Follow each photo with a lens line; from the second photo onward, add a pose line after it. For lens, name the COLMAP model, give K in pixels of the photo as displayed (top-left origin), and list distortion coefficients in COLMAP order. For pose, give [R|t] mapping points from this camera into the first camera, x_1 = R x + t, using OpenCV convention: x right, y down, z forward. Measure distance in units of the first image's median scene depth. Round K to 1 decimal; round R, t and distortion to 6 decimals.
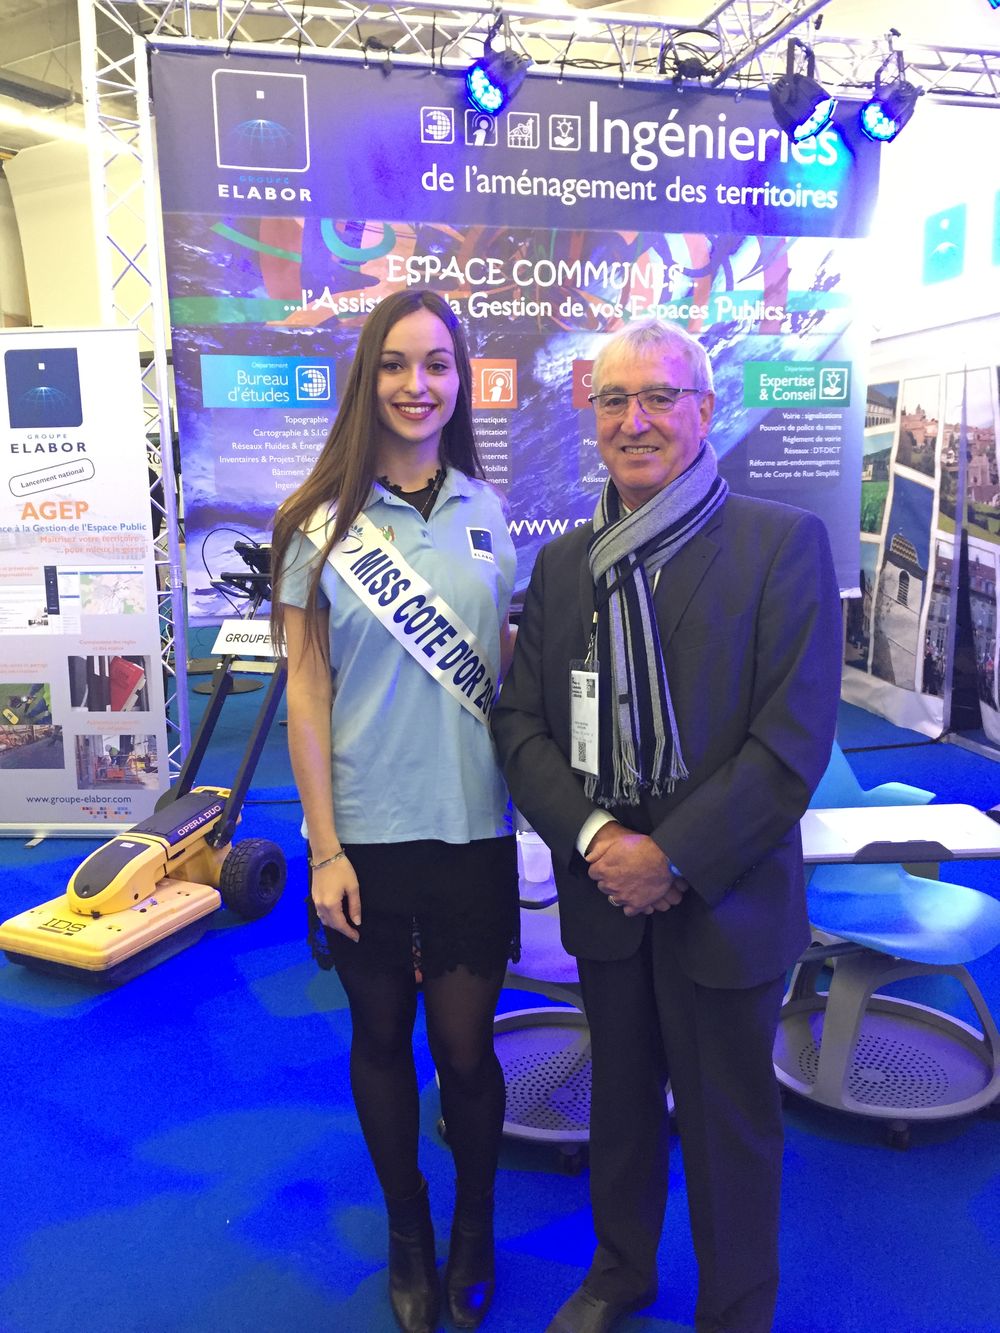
lens RADIAL K [[1169.6, 0, 521.5], [0, 1169.6, 689.7], [0, 0, 1]] dist [0.076992, -0.117478]
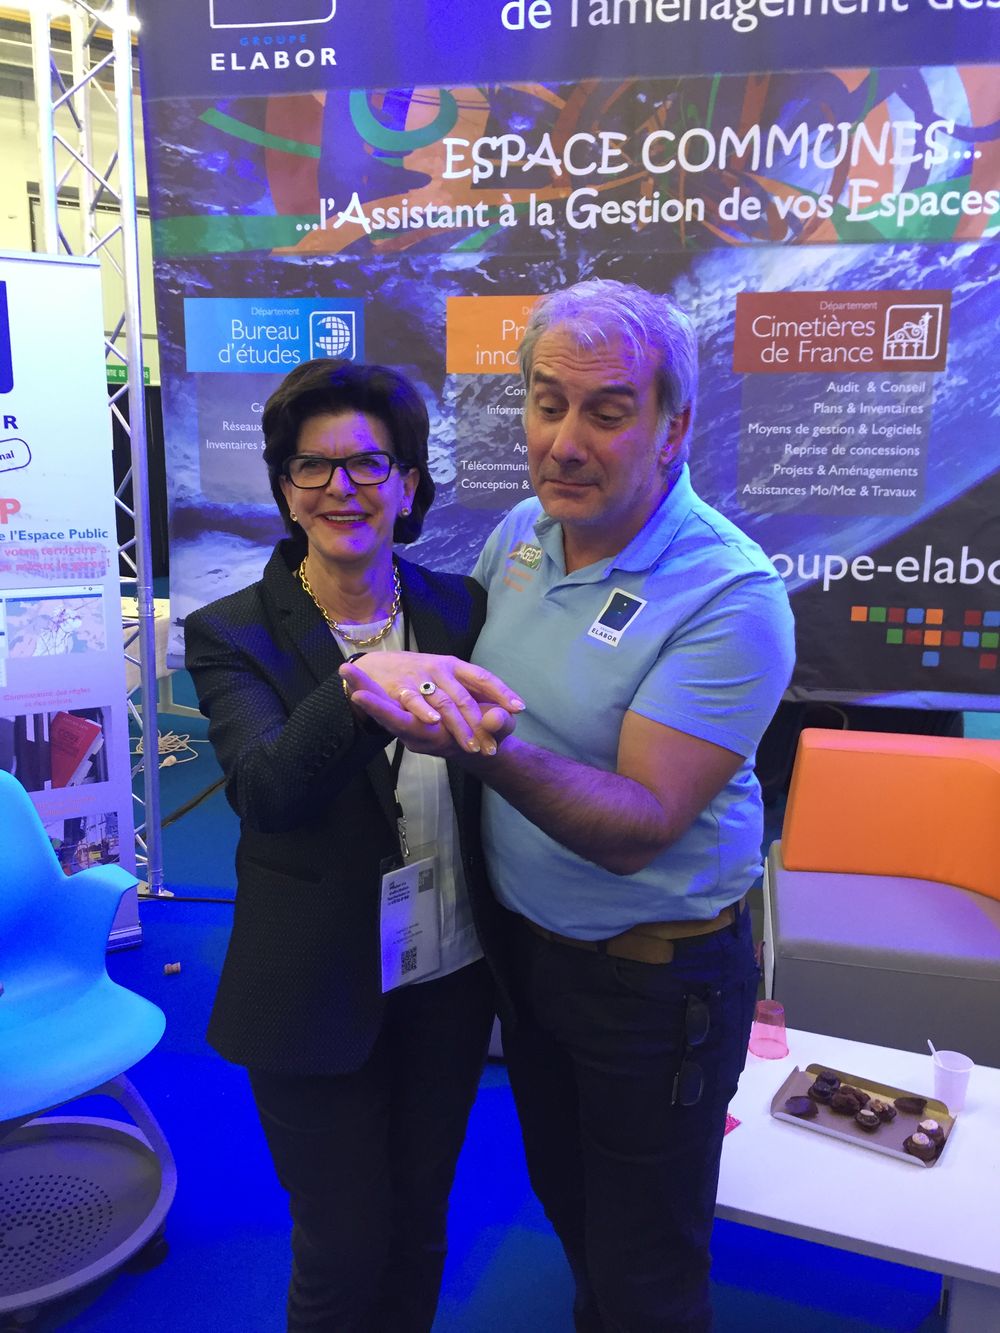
lens RADIAL K [[1169.6, 0, 494.1], [0, 1169.6, 678.1], [0, 0, 1]] dist [0.076992, -0.117478]
pose [[0.899138, 0.107952, -0.424143, 0.216956], [-0.105847, 0.993971, 0.028599, -0.089544], [0.424673, 0.019180, 0.905144, 0.411983]]
